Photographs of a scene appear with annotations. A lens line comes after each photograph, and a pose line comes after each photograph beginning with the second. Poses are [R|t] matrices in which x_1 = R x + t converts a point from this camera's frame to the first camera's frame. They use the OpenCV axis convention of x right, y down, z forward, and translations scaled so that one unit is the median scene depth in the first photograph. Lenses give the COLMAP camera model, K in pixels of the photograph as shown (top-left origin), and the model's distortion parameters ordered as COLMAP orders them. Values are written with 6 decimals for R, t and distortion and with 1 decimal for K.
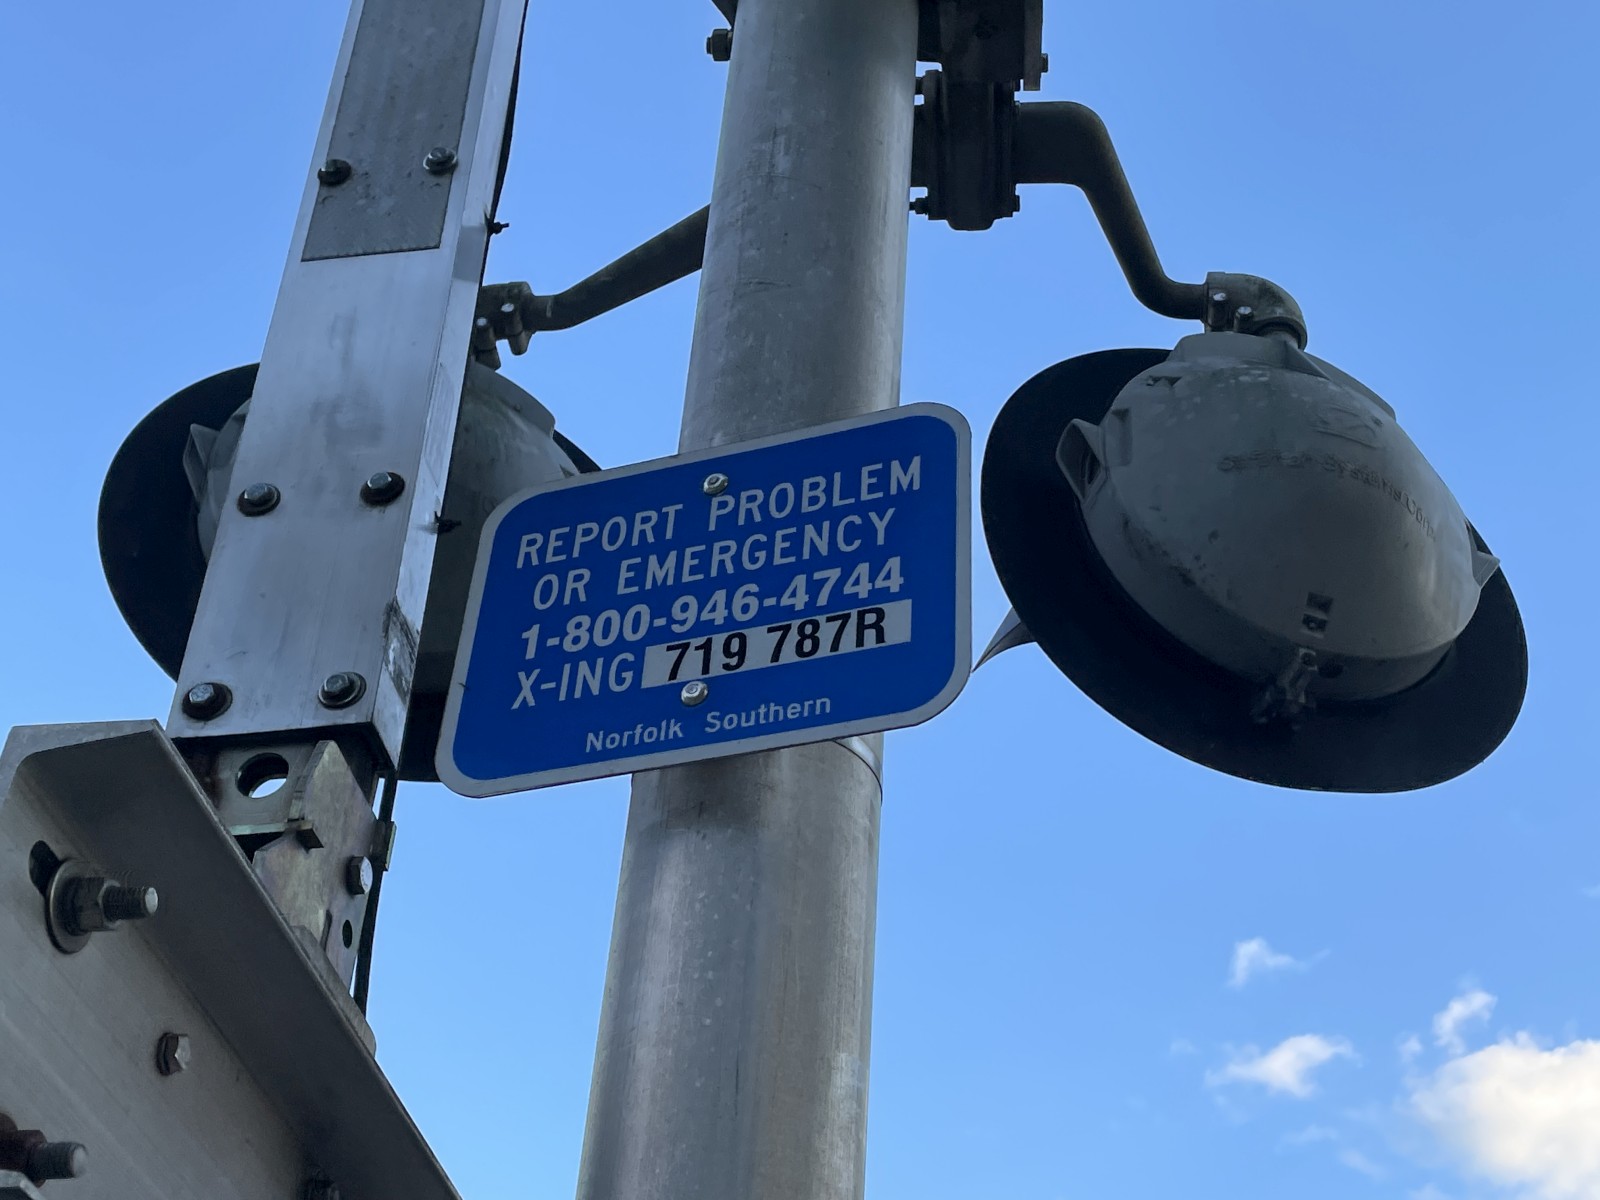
lens RADIAL K [[2138.1, 0, 803.3], [0, 2138.1, 648.4], [0, 0, 1]] dist [0.099133, 0.000000]
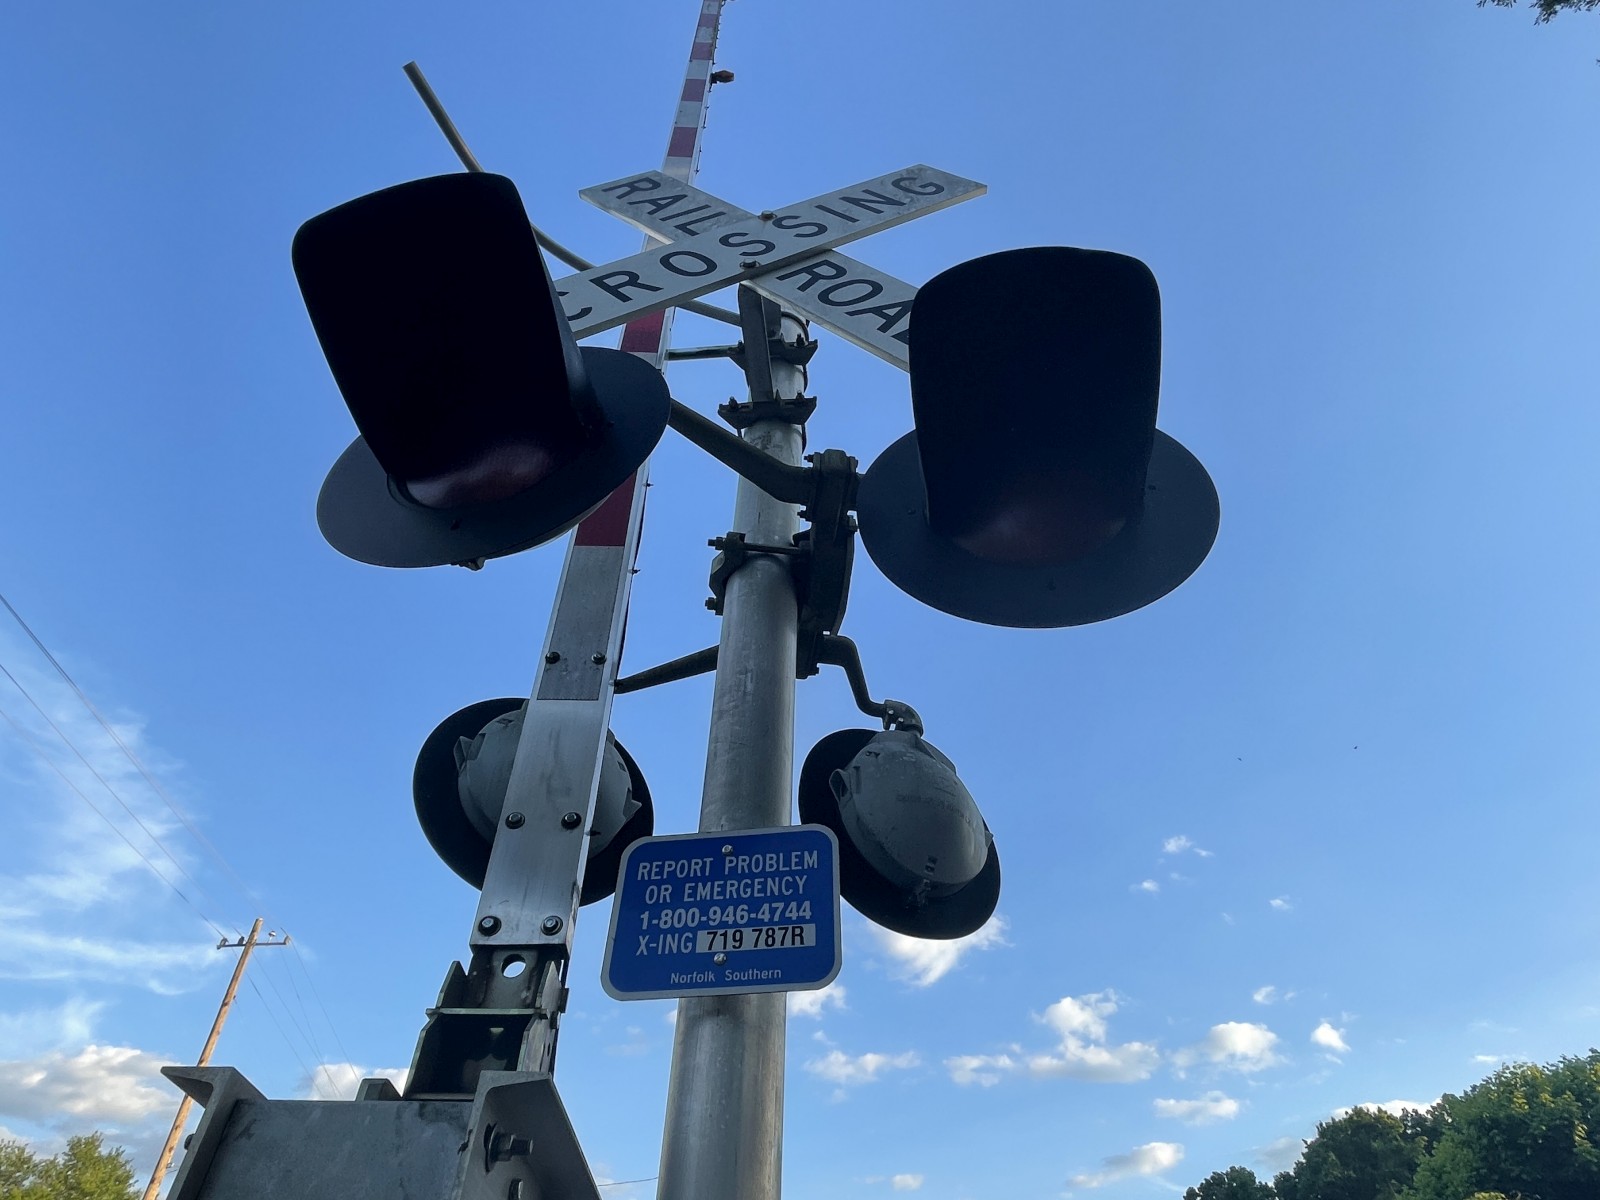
lens RADIAL K [[893.9, 0, 799.7], [0, 893.9, 608.0], [0, 0, 1]] dist [0.011072, -0.009920]
pose [[0.978695, 0.111525, 0.172389, -0.138546], [-0.090146, 0.987767, -0.127242, -0.188829], [-0.184471, 0.108991, 0.976776, -0.012492]]
